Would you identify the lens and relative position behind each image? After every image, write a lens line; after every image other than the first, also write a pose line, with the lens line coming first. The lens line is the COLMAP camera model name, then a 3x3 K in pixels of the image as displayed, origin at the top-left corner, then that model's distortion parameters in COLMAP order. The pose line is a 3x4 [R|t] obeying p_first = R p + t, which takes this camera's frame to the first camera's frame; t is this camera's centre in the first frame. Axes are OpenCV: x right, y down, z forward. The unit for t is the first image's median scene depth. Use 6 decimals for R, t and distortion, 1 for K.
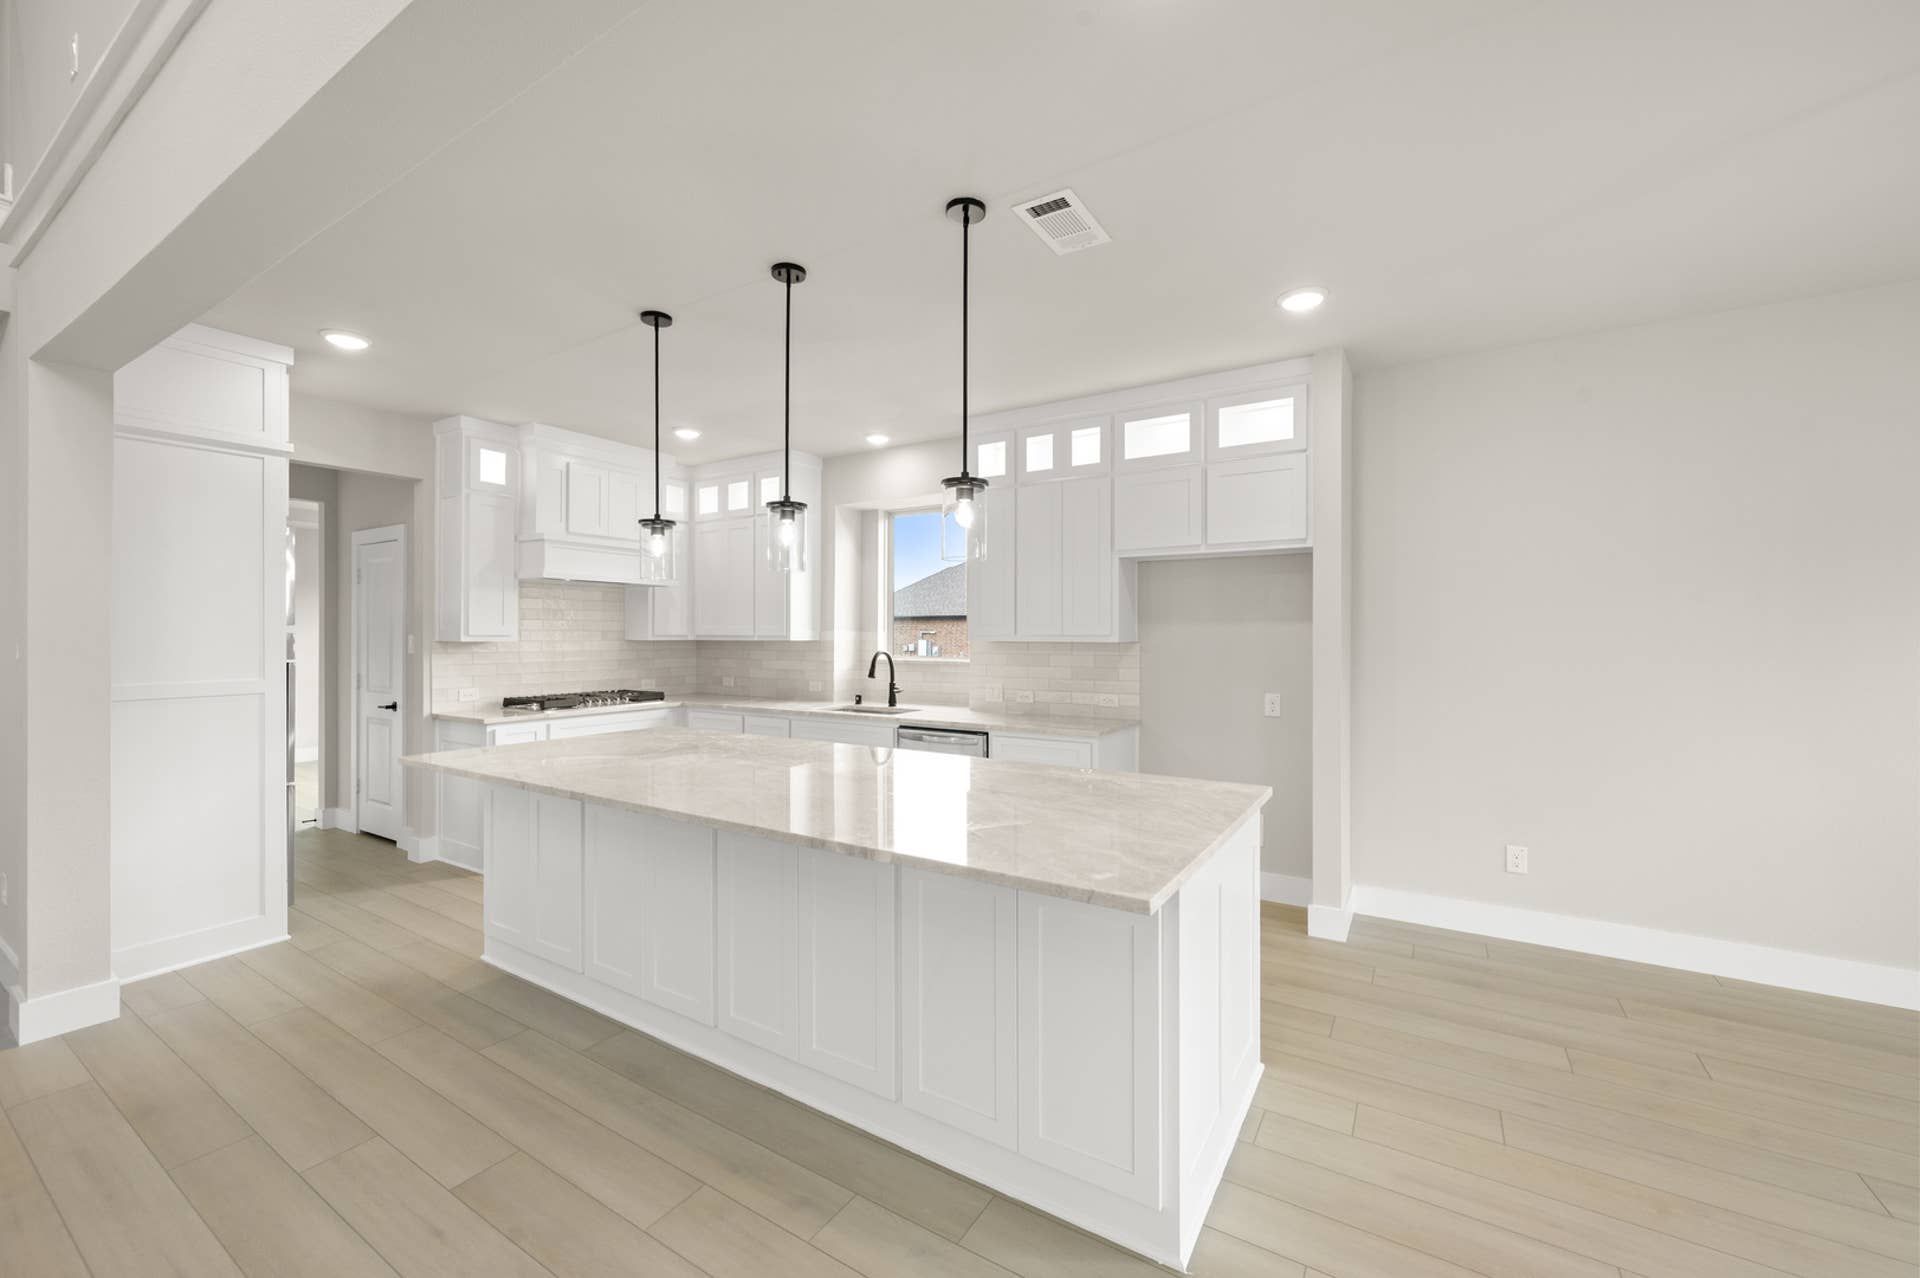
lens RADIAL K [[753.5, 0, 960.3], [0, 753.5, 633.2], [0, 0, 1]] dist [-0.001174, -0.000304]
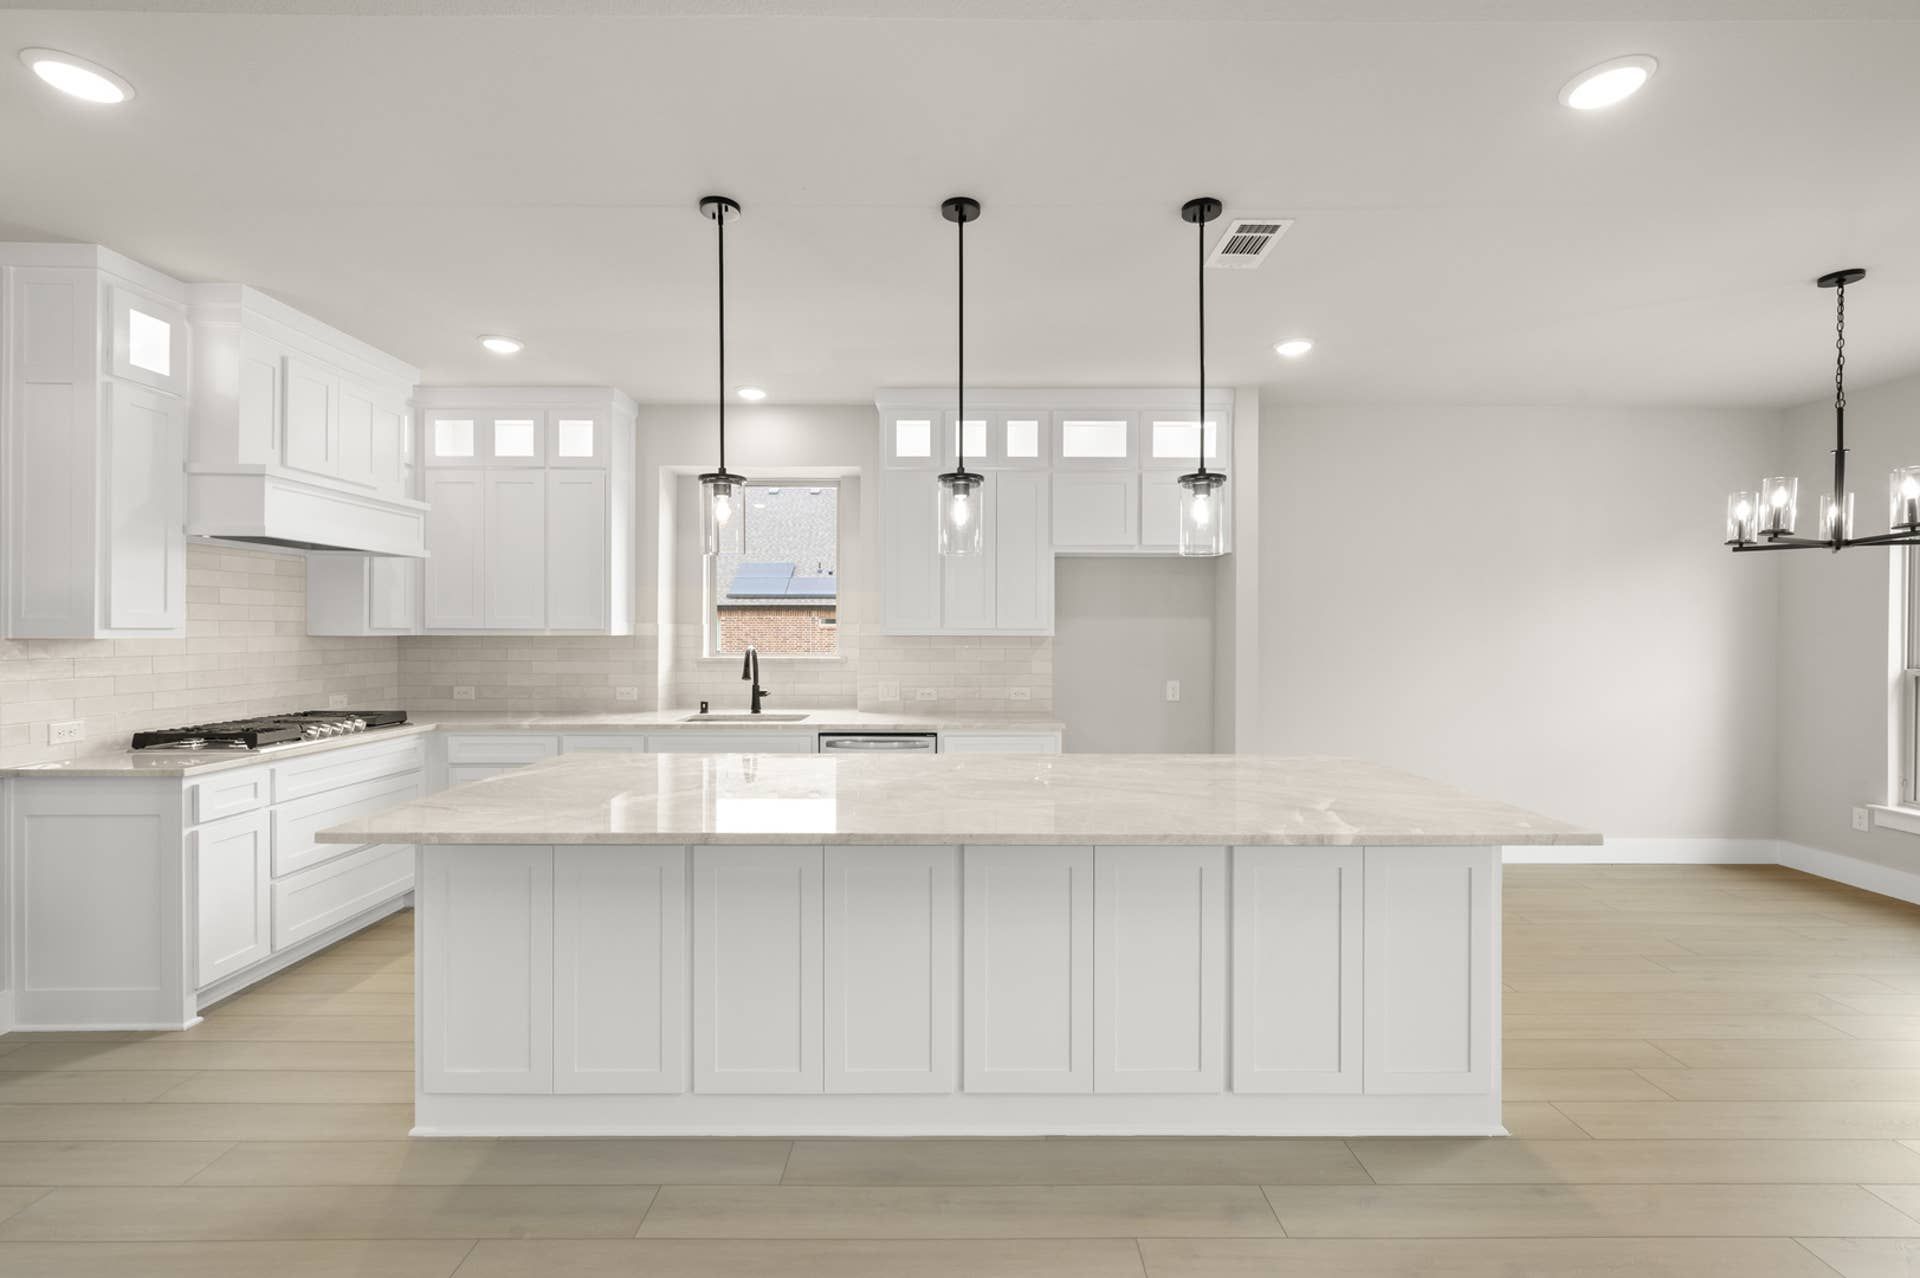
lens RADIAL K [[813.7, 0, 960.4], [0, 813.7, 631.7], [0, 0, 1]] dist [0.001589, -0.000024]
pose [[0.847199, -0.001010, 0.531274, -0.410634], [-0.002128, 0.999984, 0.005293, 0.001065], [-0.531271, -0.005615, 0.847183, 0.115780]]
